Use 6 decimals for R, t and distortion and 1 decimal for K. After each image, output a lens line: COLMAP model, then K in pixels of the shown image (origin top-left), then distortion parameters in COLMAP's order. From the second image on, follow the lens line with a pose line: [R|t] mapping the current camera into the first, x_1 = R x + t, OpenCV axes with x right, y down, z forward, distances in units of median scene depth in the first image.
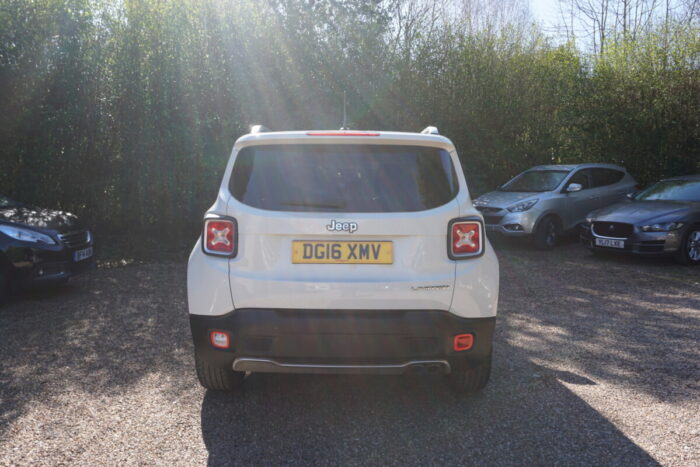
lens RADIAL K [[568.2, 0, 350.0], [0, 568.2, 233.5], [0, 0, 1]] dist [-0.010142, 0.008956]
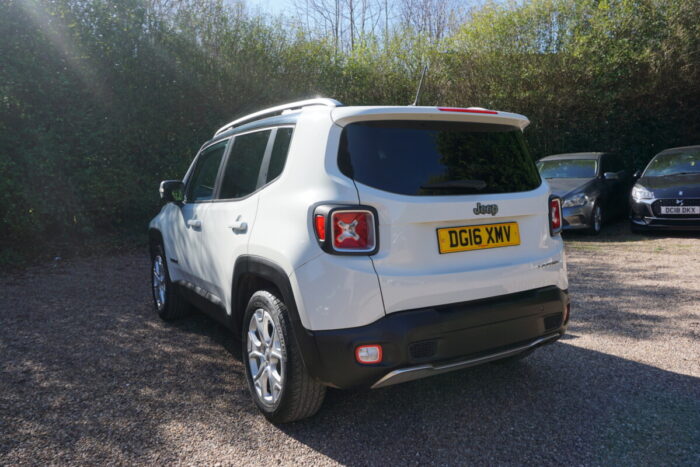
lens RADIAL K [[581.8, 0, 350.0], [0, 581.8, 233.5], [0, 0, 1]] dist [-0.007730, 0.003540]
pose [[0.847719, -0.076049, 0.524965, -0.552145], [0.064792, 0.997104, 0.039819, -0.019527], [-0.526473, 0.000259, 0.850192, 0.236583]]
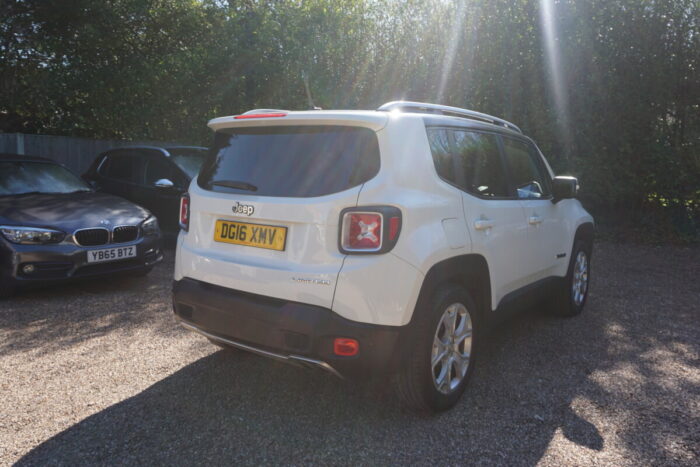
lens RADIAL K [[567.4, 0, 352.1], [0, 567.4, 234.3], [0, 0, 1]] dist [0.002548, 0.004754]
pose [[0.812042, 0.083031, -0.577662, 0.565814], [-0.062887, 0.996513, 0.054832, -0.026764], [0.580201, -0.008199, 0.814432, 0.228183]]
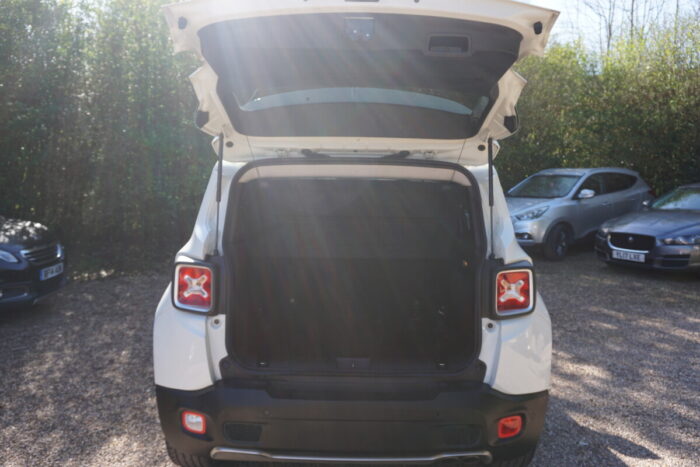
lens RADIAL K [[567.4, 0, 352.1], [0, 567.4, 234.3], [0, 0, 1]] dist [0.002548, 0.004754]
pose [[0.999874, 0.005246, 0.014977, -0.022525], [-0.005381, 0.999945, 0.008967, -0.060767], [-0.014929, -0.009047, 0.999848, 0.187317]]
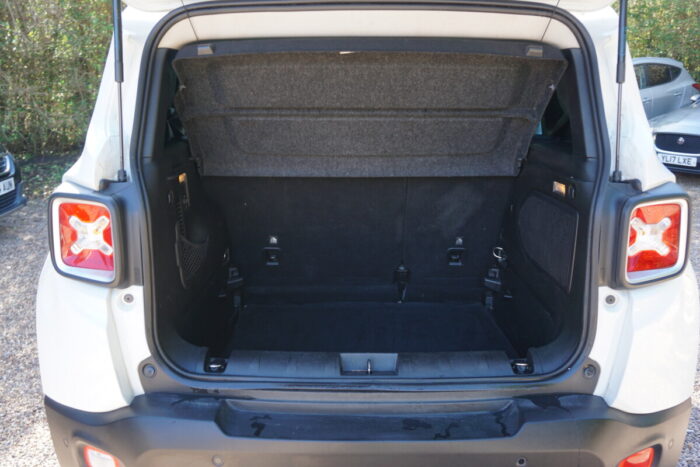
lens RADIAL K [[567.4, 0, 352.1], [0, 567.4, 234.3], [0, 0, 1]] dist [0.002548, 0.004754]
pose [[0.999930, -0.009723, 0.006722, -0.023720], [0.008402, 0.984638, 0.174406, -0.058516], [-0.008314, -0.174337, 0.984651, 0.468565]]
